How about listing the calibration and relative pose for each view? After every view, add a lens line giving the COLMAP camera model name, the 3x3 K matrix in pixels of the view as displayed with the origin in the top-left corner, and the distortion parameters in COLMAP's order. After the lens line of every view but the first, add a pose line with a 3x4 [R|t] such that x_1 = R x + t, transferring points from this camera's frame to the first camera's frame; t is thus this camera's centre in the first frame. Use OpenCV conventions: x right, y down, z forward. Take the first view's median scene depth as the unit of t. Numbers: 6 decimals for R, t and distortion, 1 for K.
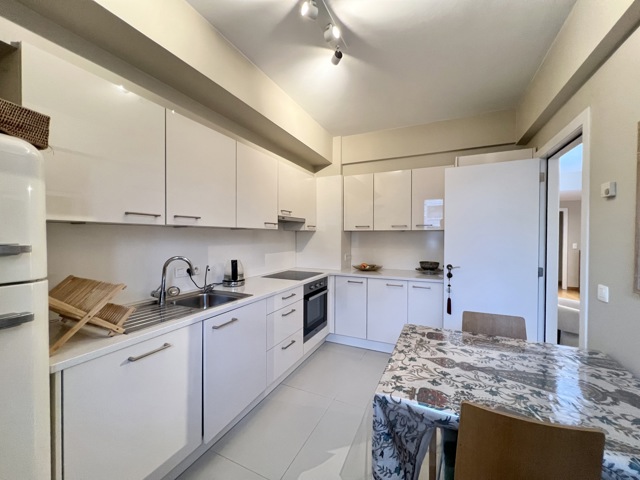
lens RADIAL K [[256.0, 0, 318.2], [0, 256.0, 238.7], [0, 0, 1]] dist [-0.000021, -0.000031]
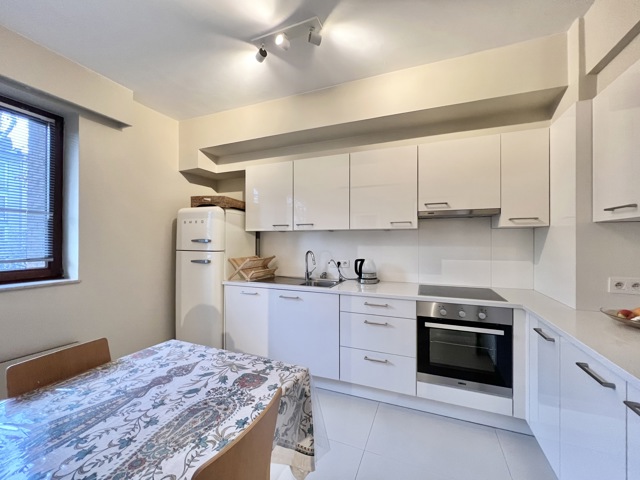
lens RADIAL K [[257.5, 0, 320.1], [0, 257.5, 239.8], [0, 0, 1]] dist [-0.001688, -0.000157]
pose [[0.060164, -0.008258, -0.998154, 1.381813], [-0.012185, 0.999885, -0.009007, 0.025461], [0.998114, 0.012705, 0.060056, 1.378640]]
